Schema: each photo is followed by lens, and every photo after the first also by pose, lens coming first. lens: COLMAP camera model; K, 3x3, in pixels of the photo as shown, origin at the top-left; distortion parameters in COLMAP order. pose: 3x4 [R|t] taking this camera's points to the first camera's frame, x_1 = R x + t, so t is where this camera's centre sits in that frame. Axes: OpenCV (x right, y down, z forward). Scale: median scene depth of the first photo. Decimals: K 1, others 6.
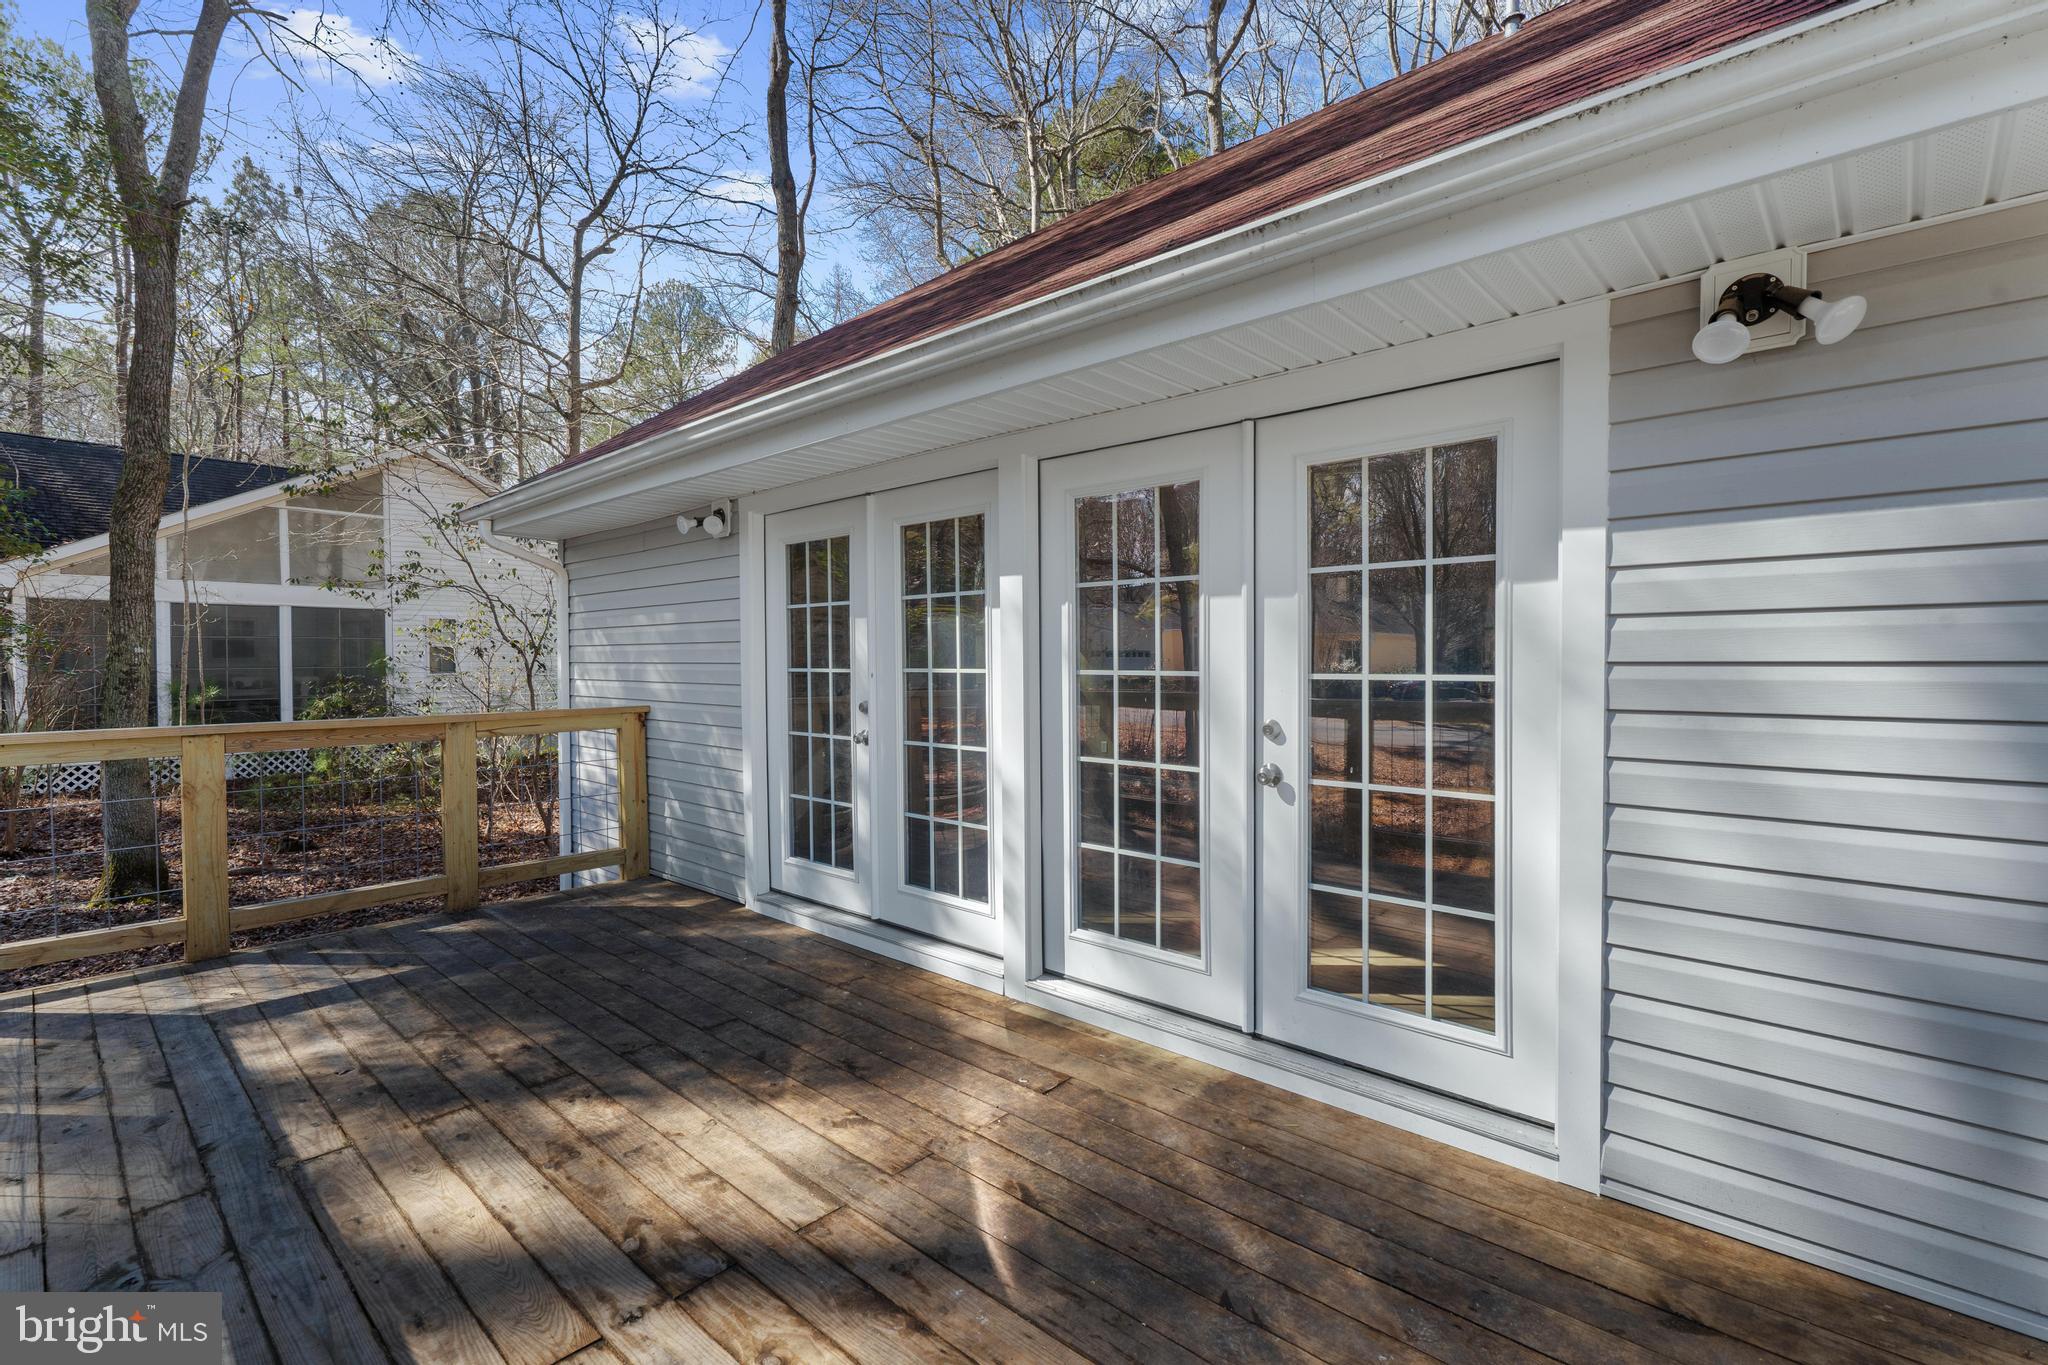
lens RADIAL K [[920.0, 0, 1028.1], [0, 920.0, 673.7], [0, 0, 1]] dist [-0.001090, -0.000738]
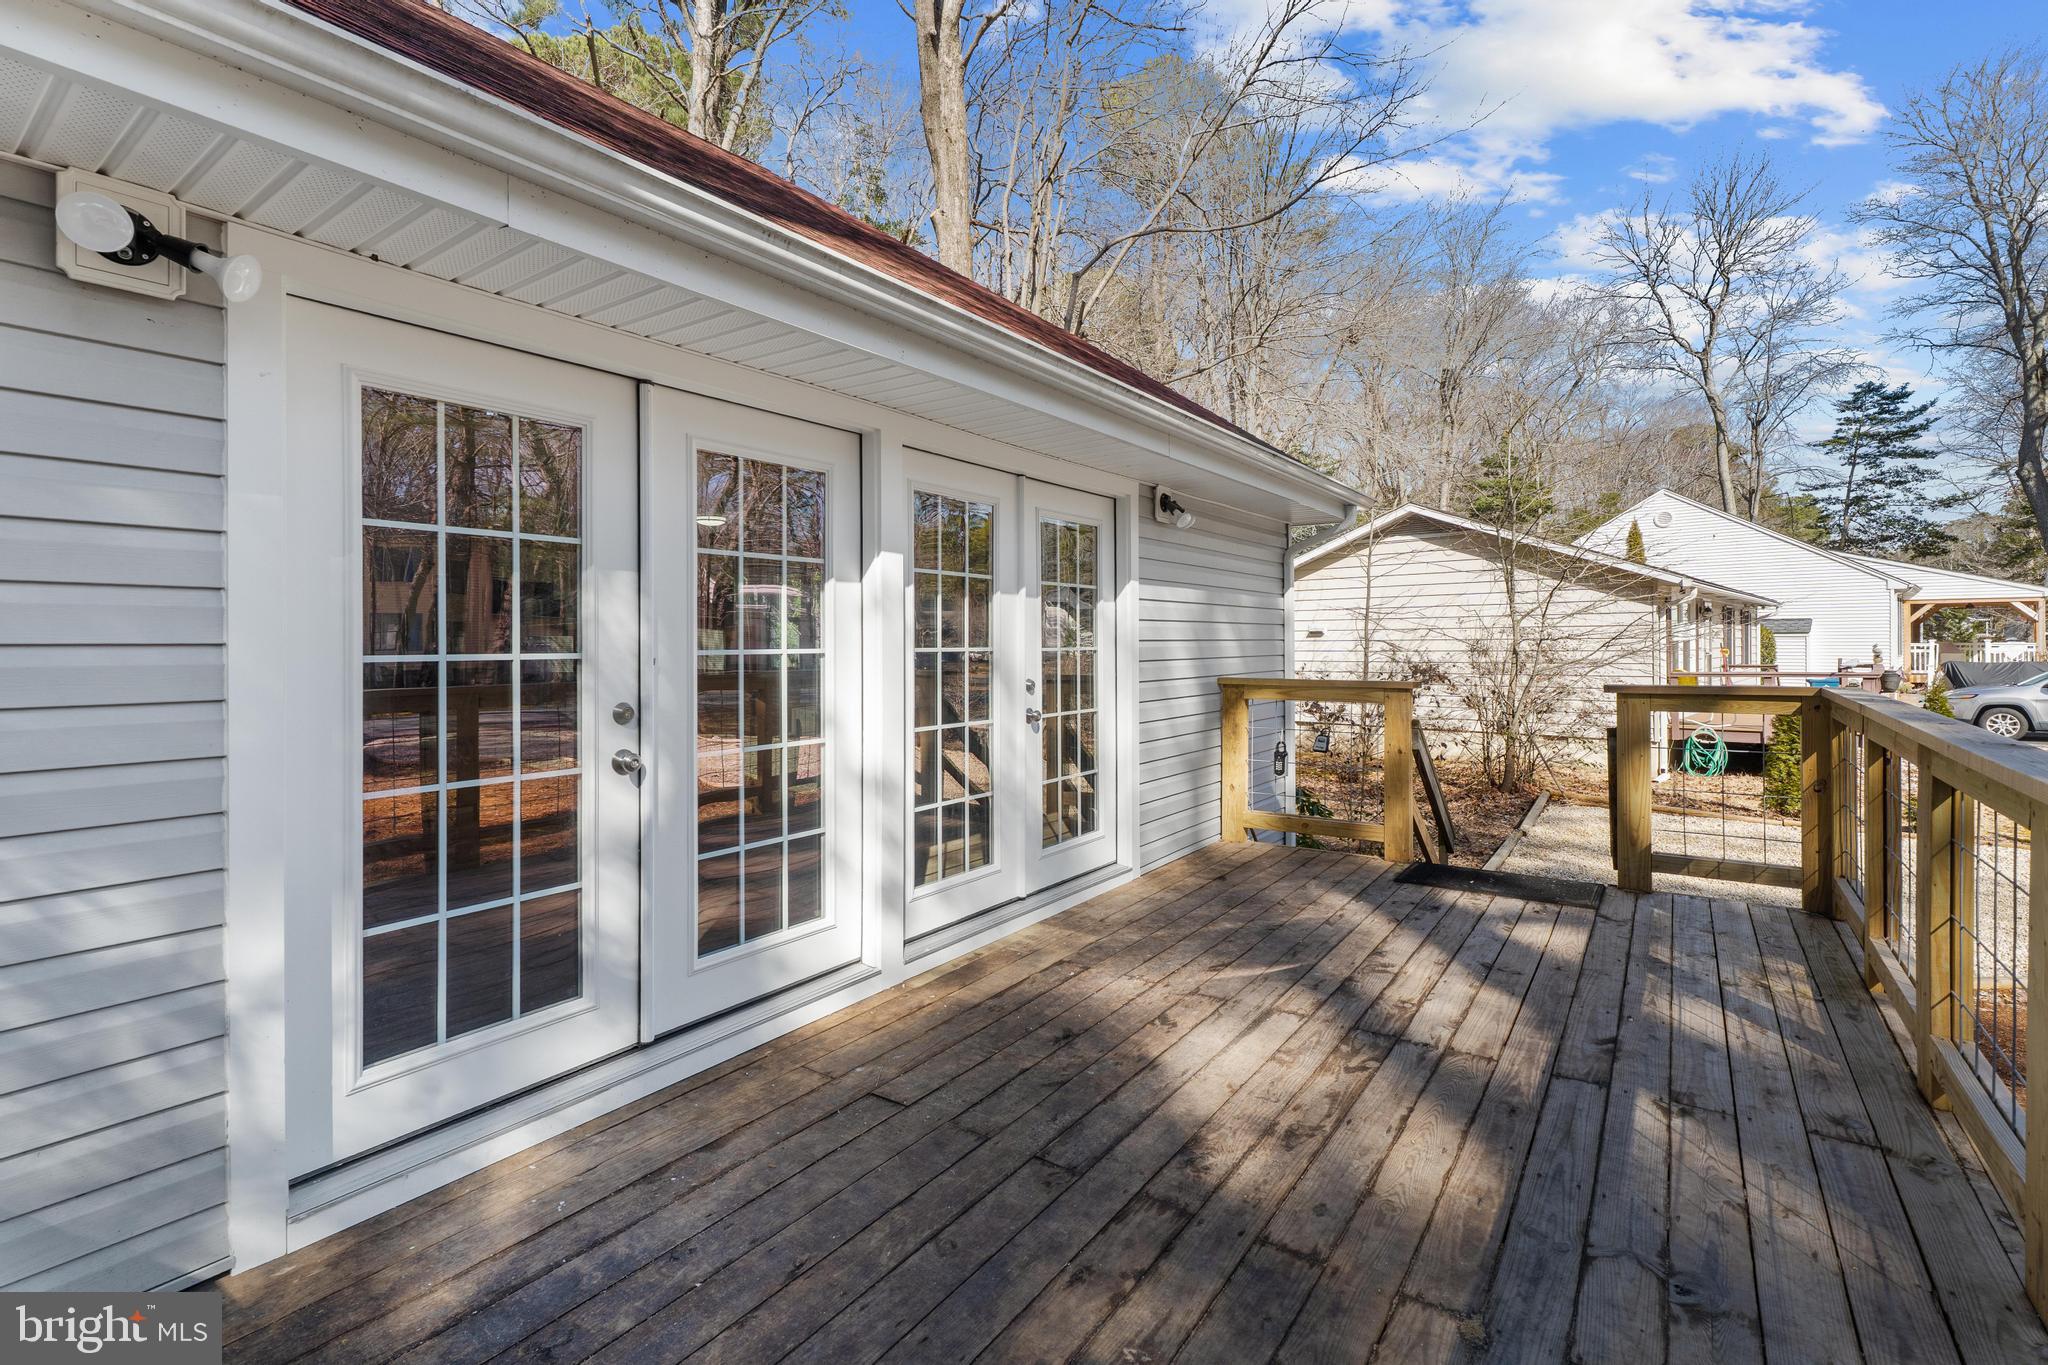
lens RADIAL K [[930.1, 0, 1031.3], [0, 930.1, 651.8], [0, 0, 1]] dist [0.003924, 0.000281]
pose [[-0.128565, -0.004218, 0.991692, -1.226883], [0.022781, 0.999715, 0.007206, -0.006765], [-0.991439, 0.023518, -0.128432, 1.179188]]
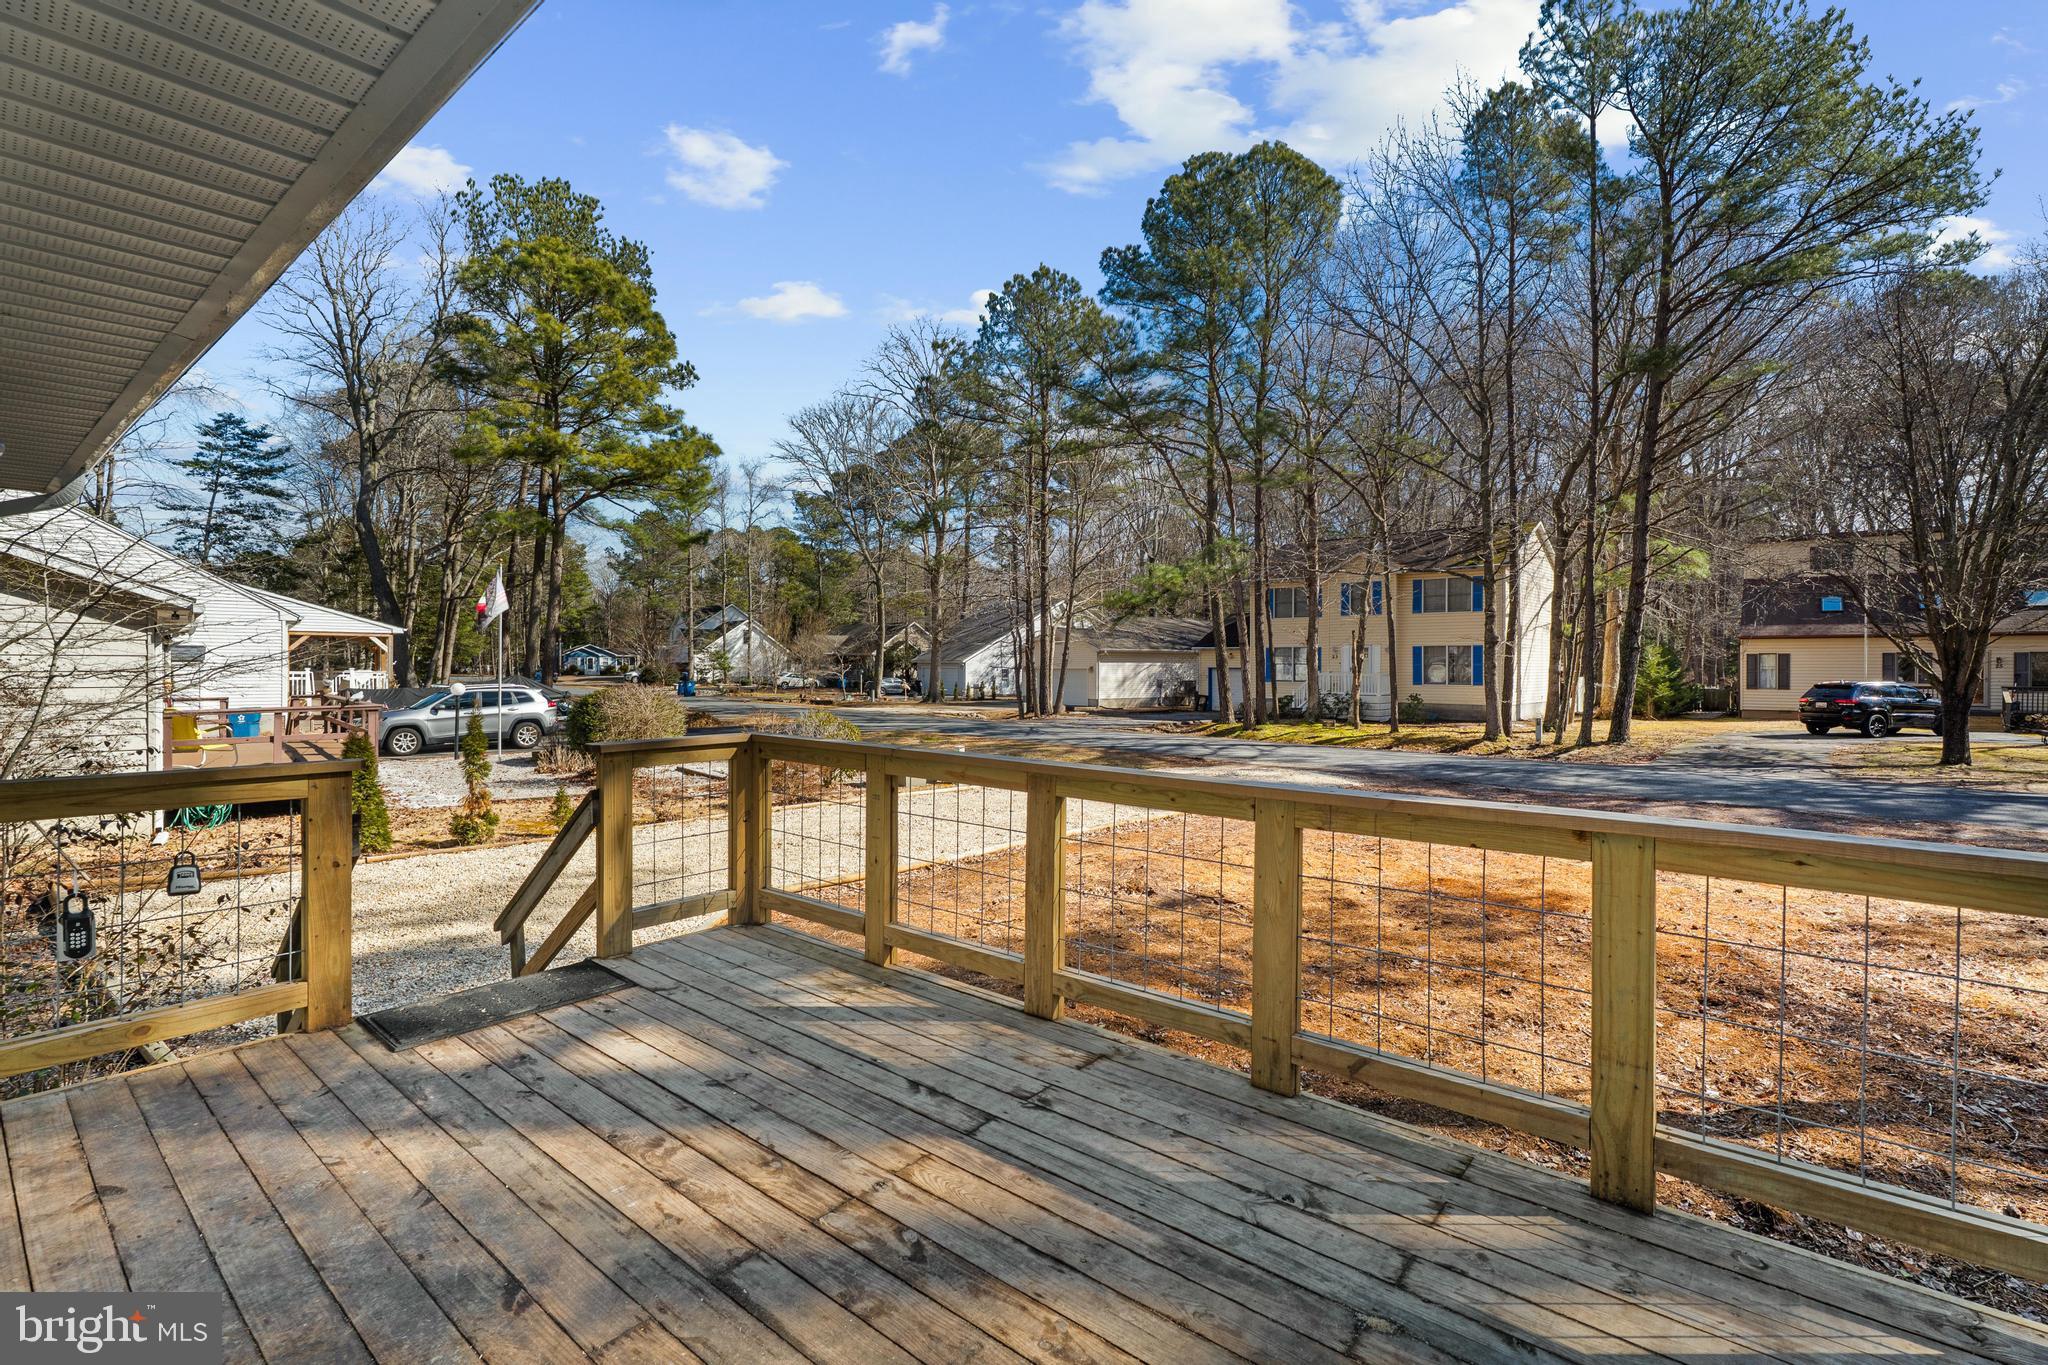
lens RADIAL K [[920.0, 0, 1028.1], [0, 920.0, 673.7], [0, 0, 1]] dist [-0.001090, -0.000738]
pose [[-0.999023, 0.001619, -0.044163, -0.375479], [0.000443, 0.999645, 0.026624, -0.069407], [0.044190, 0.026578, -0.998670, 1.500366]]
